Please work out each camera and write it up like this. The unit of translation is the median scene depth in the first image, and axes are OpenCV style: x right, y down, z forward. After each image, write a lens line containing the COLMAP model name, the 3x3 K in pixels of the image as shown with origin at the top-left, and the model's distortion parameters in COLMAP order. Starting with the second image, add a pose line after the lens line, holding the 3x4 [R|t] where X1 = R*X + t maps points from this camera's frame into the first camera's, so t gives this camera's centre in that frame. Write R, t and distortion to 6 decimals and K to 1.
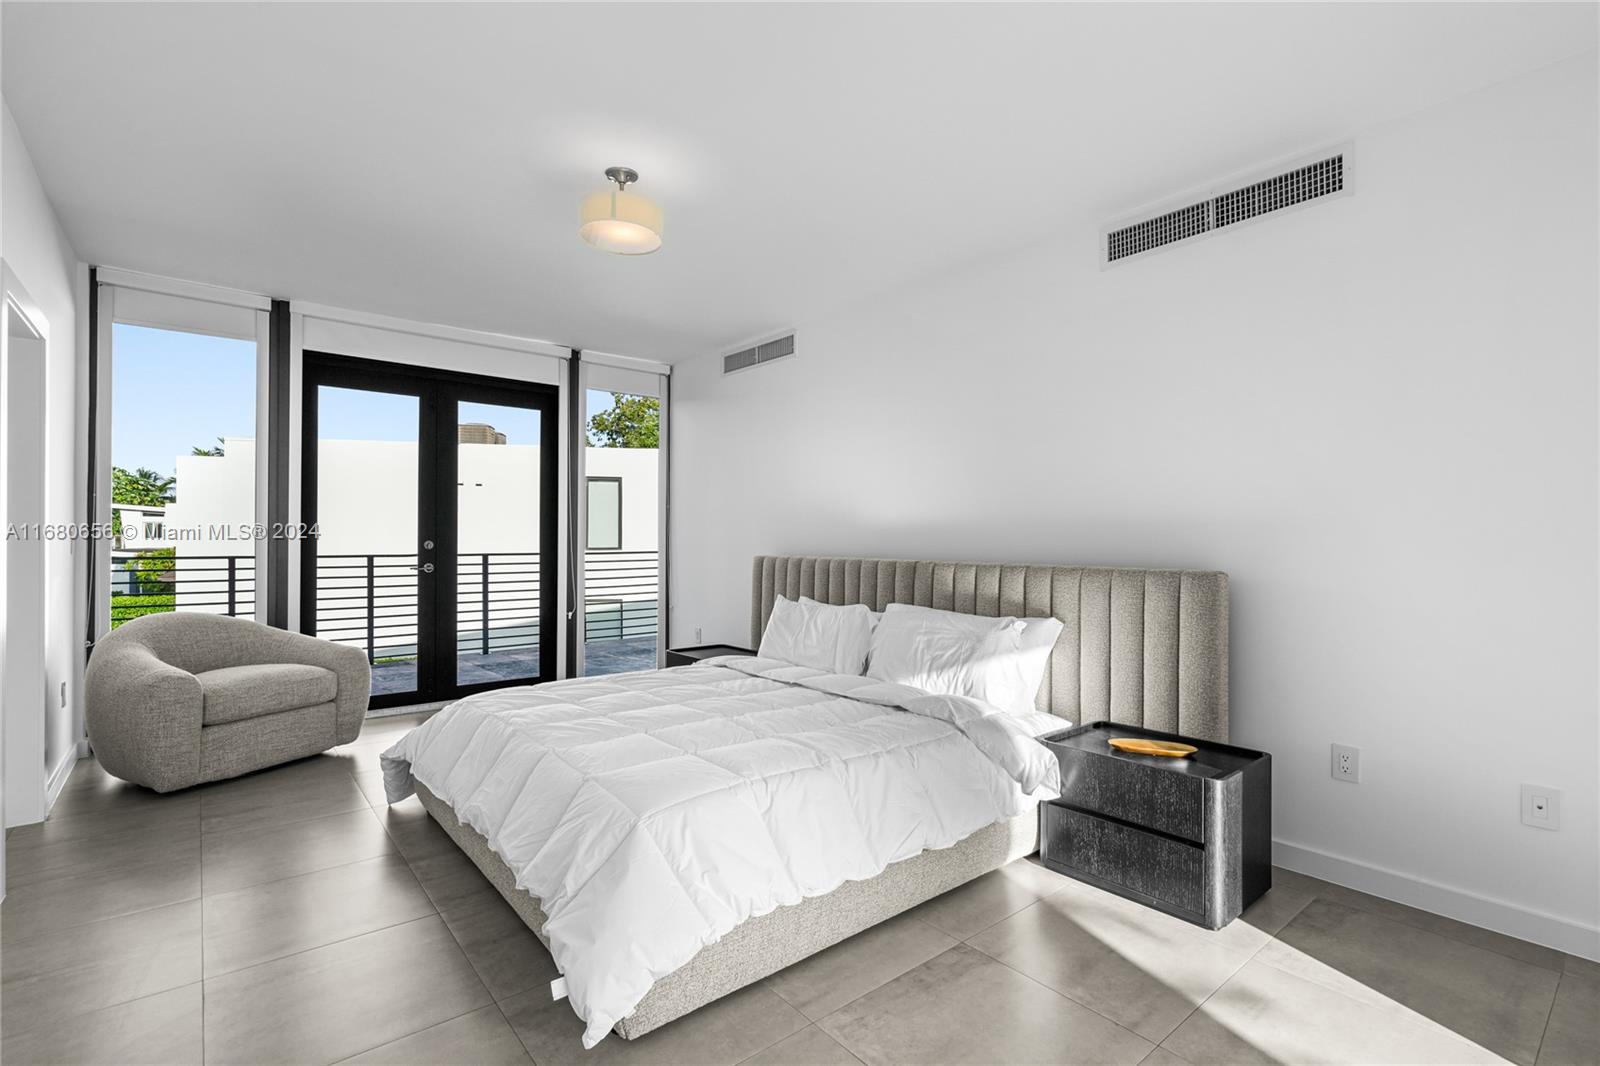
lens RADIAL K [[730.6, 0, 819.9], [0, 730.6, 536.6], [0, 0, 1]] dist [-0.012488, 0.005979]
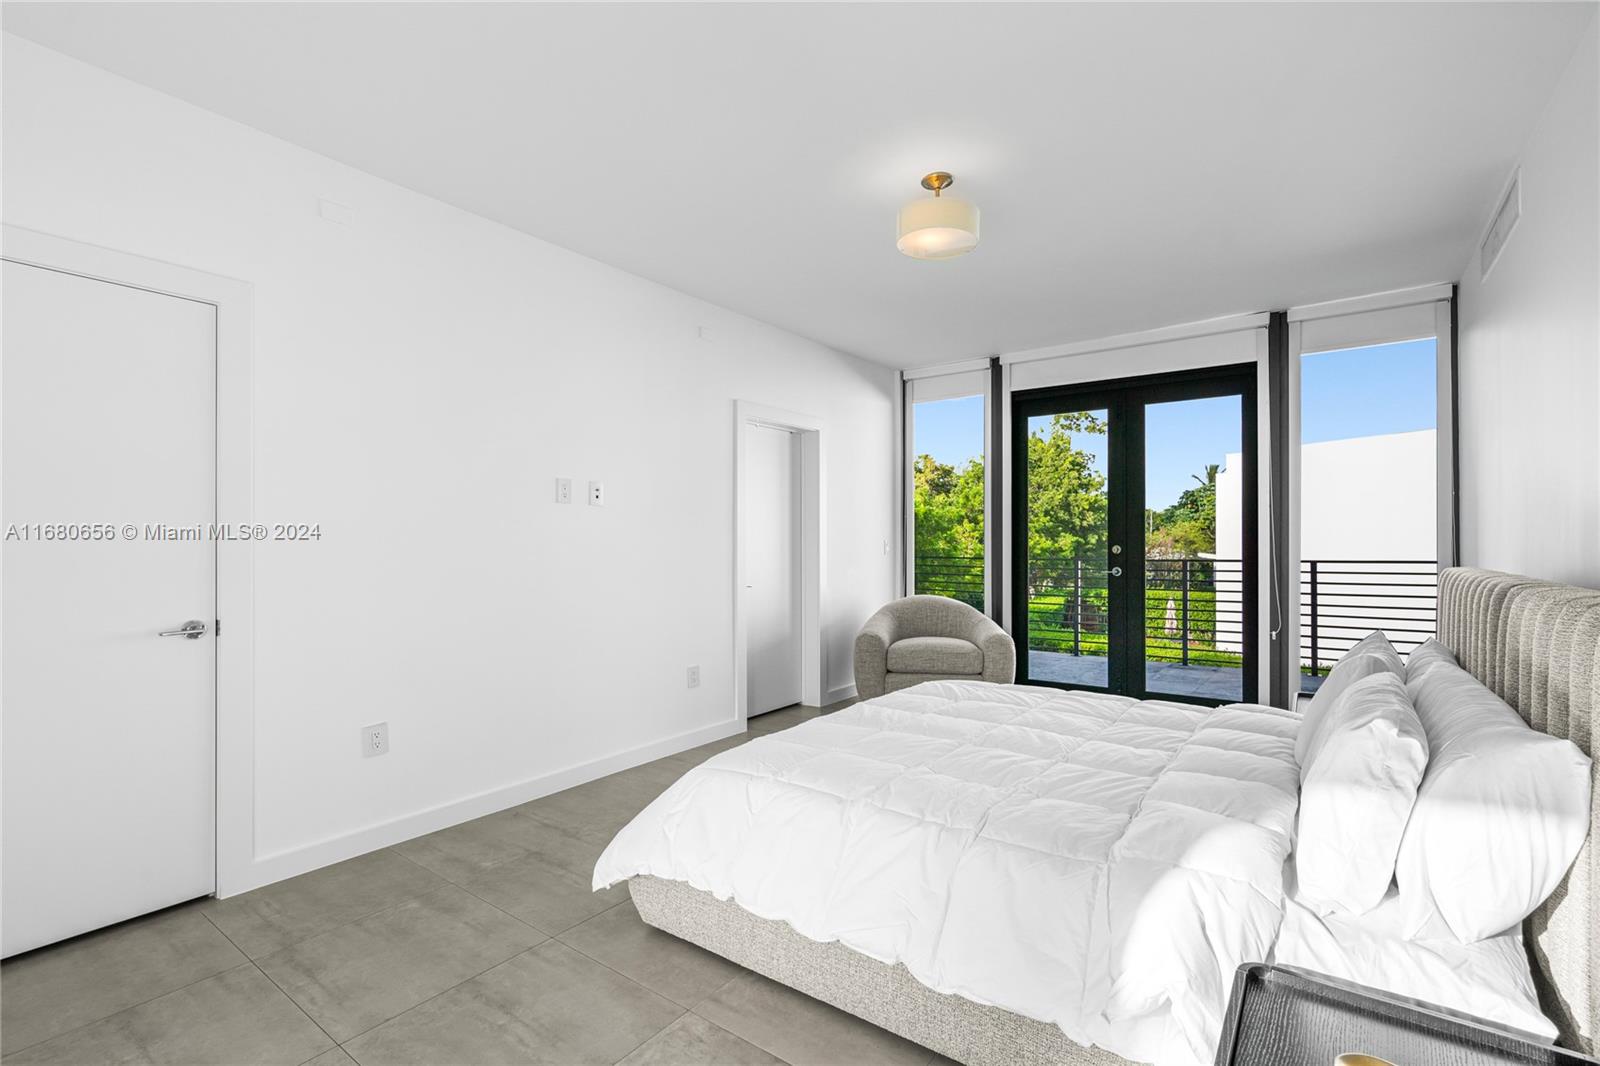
lens RADIAL K [[730.6, 0, 810.5], [0, 730.6, 542.8], [0, 0, 1]] dist [-0.012488, 0.005979]
pose [[0.237793, -0.007197, -0.971289, 0.493998], [0.007407, 0.999957, -0.005596, 0.006028], [0.971288, -0.005864, 0.237836, 0.440315]]
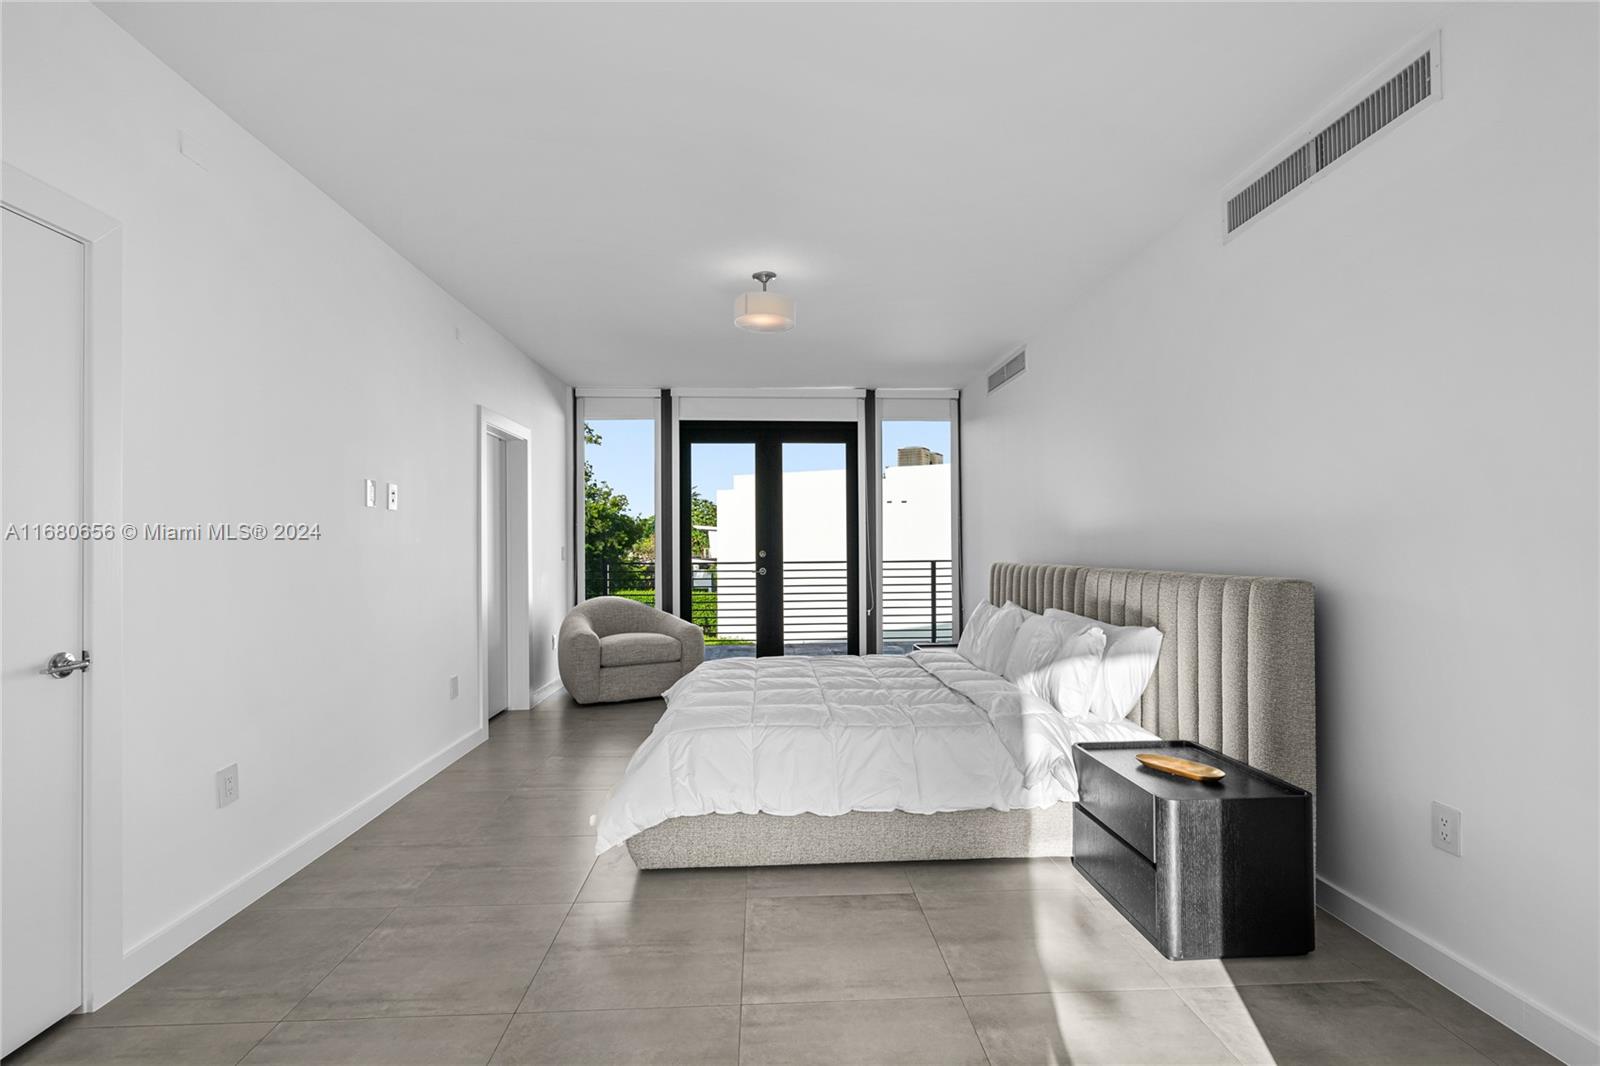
lens RADIAL K [[730.6, 0, 814.8], [0, 730.6, 541.9], [0, 0, 1]] dist [-0.012488, 0.005979]
pose [[0.804219, -0.015151, -0.594140, 0.441230], [0.012007, 0.999885, -0.009246, 0.003166], [0.594212, 0.000303, 0.804308, -0.016809]]
